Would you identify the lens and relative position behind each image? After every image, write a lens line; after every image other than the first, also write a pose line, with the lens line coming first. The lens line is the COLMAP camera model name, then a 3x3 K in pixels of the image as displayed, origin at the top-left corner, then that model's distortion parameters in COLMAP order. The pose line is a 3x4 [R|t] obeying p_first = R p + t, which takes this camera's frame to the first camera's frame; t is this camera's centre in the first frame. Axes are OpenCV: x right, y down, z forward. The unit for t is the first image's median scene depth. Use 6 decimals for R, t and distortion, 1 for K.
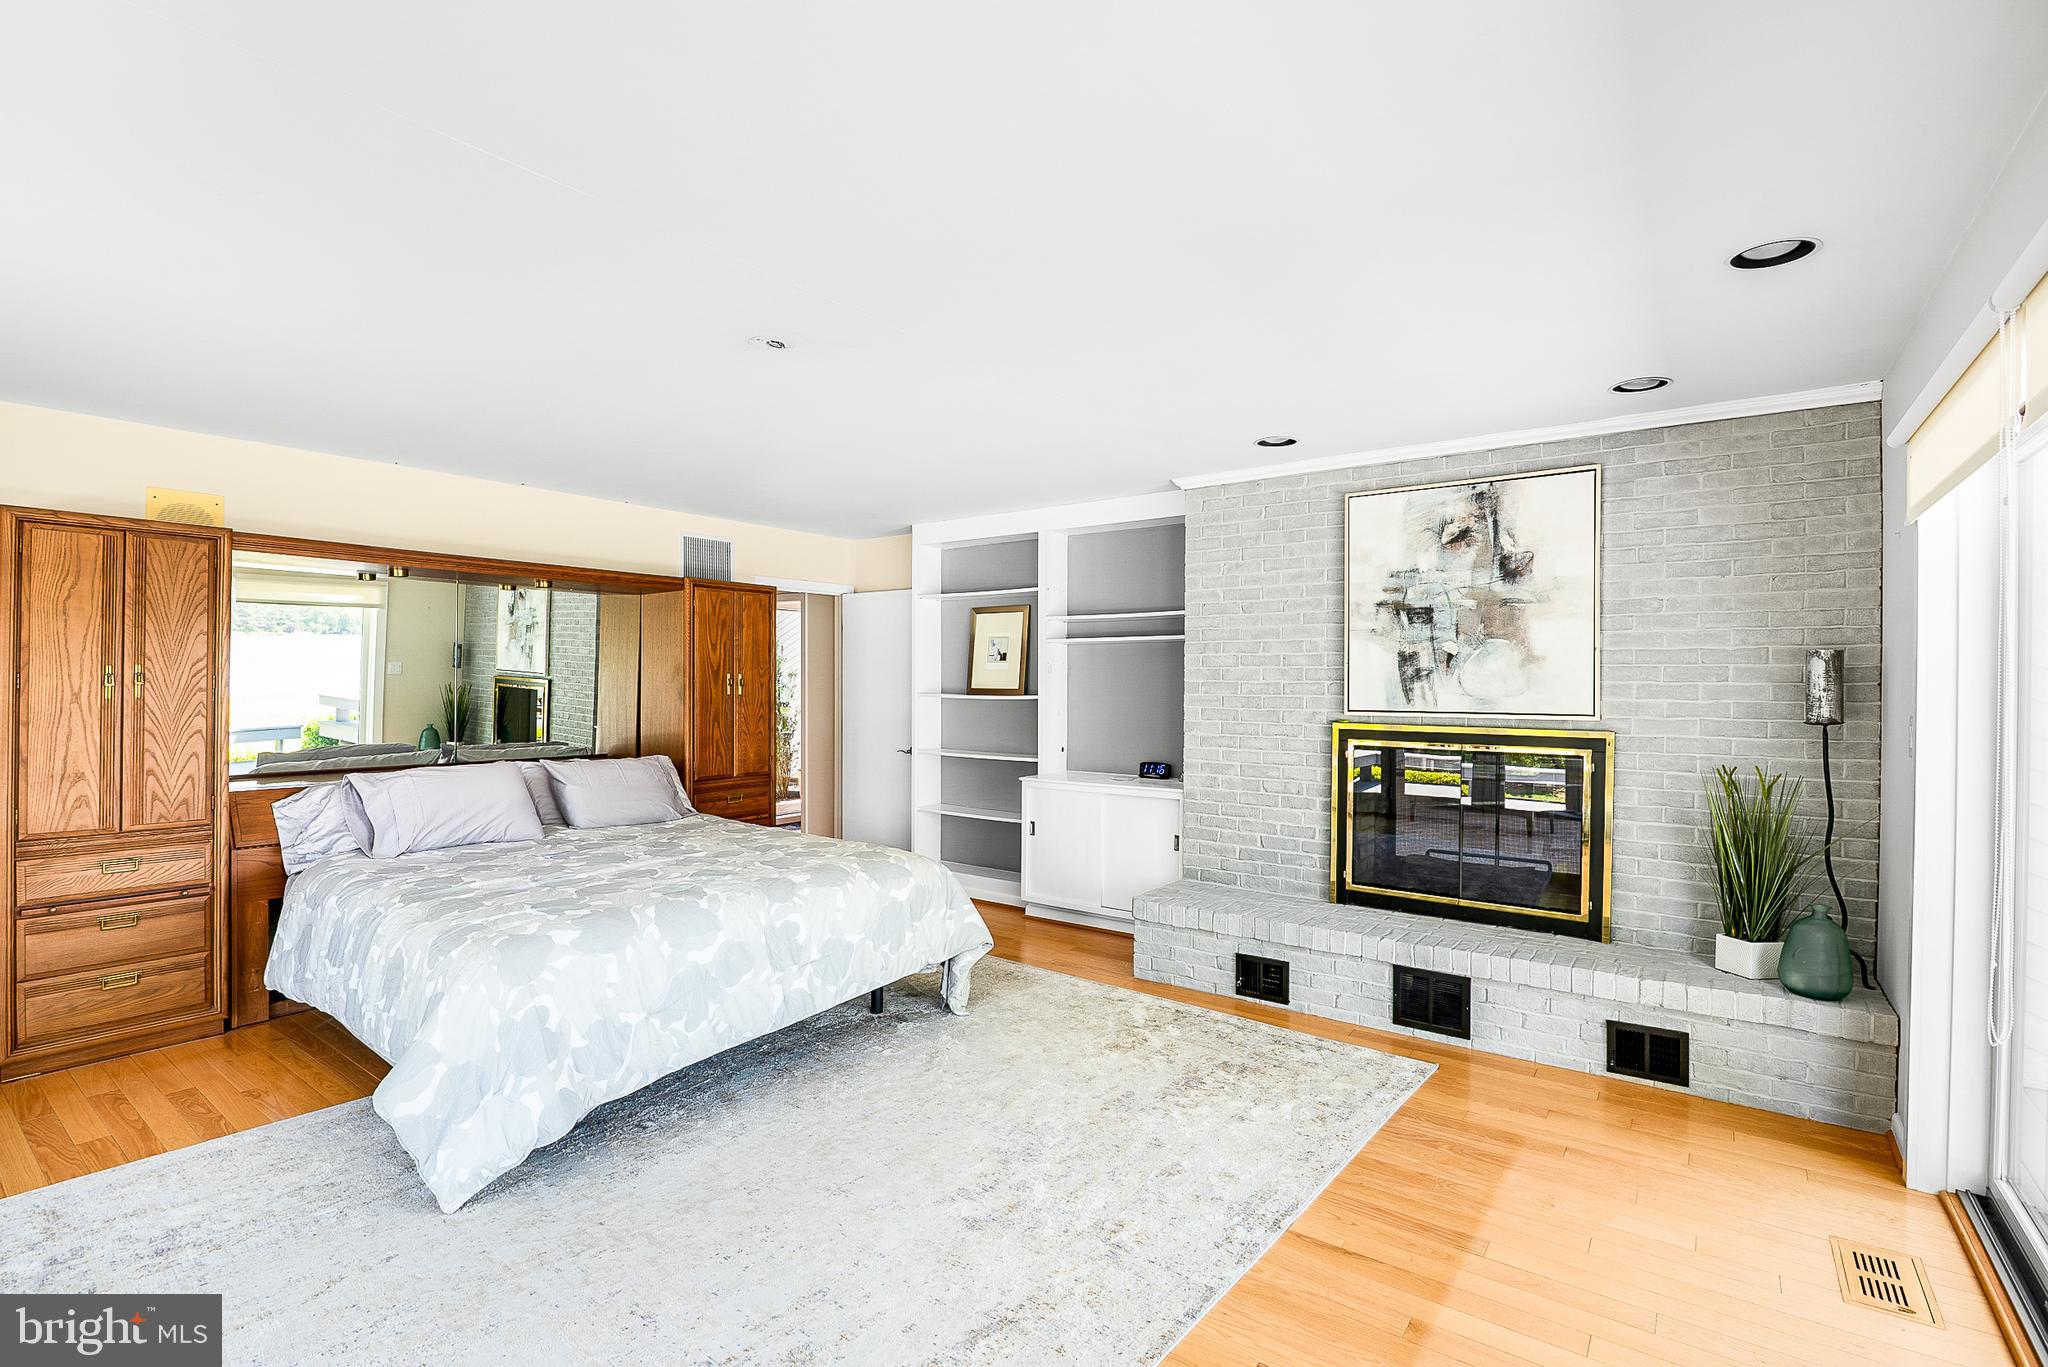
lens RADIAL K [[935.5, 0, 1010.9], [0, 935.5, 679.0], [0, 0, 1]] dist [-0.020657, 0.001607]
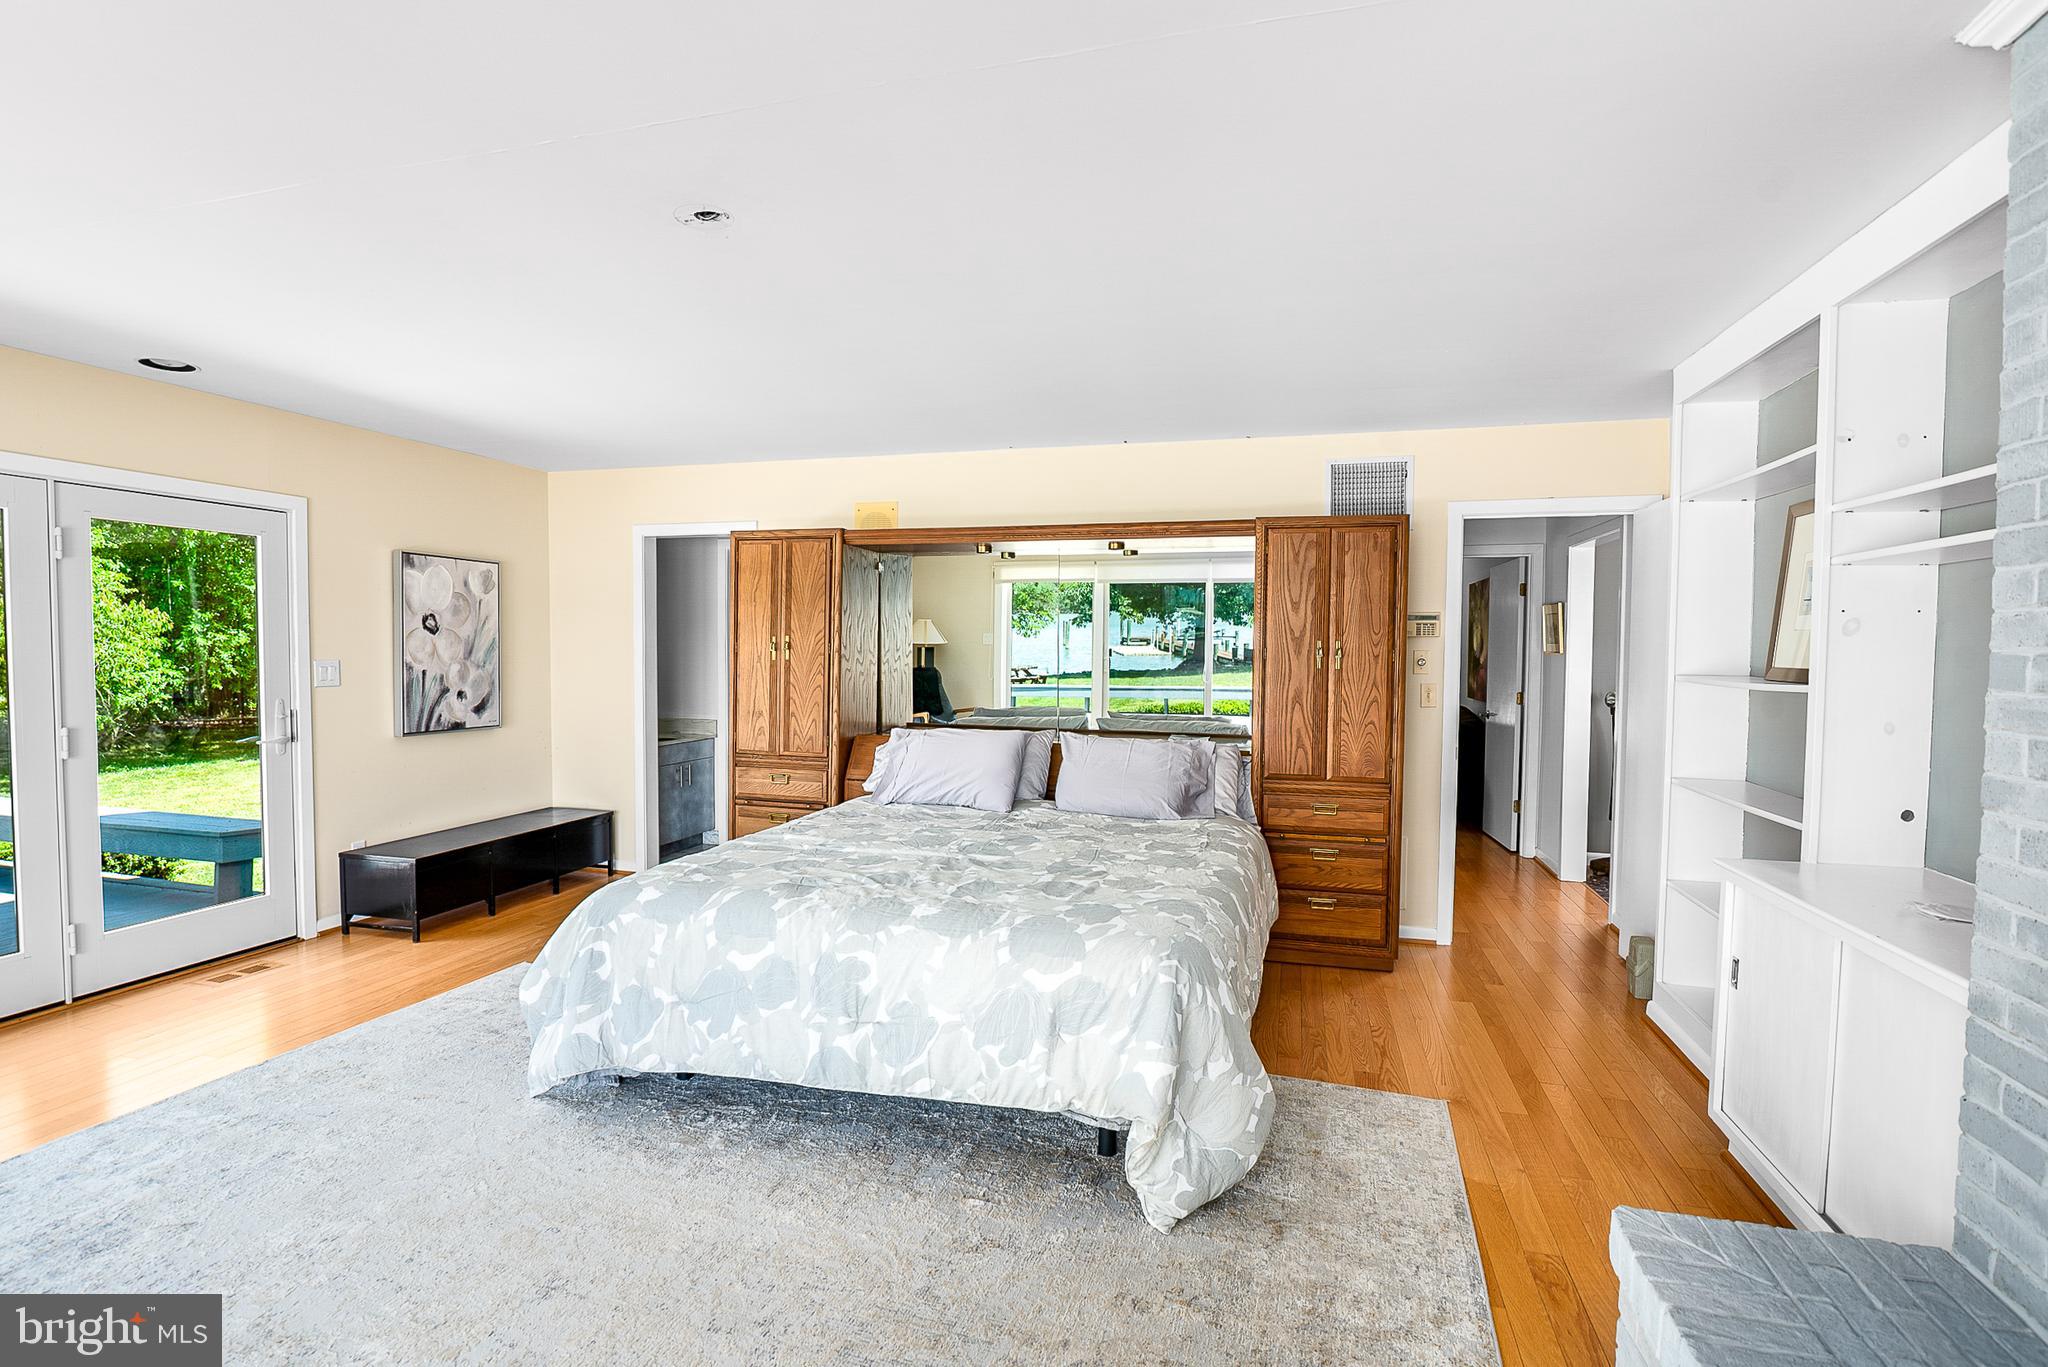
lens RADIAL K [[935.5, 0, 1018.4], [0, 935.5, 697.4], [0, 0, 1]] dist [-0.020657, 0.001607]
pose [[0.373054, 0.044138, -0.926759, 0.482002], [-0.005827, 0.998960, 0.045231, 0.011542], [0.927791, -0.011473, 0.372923, 0.800468]]
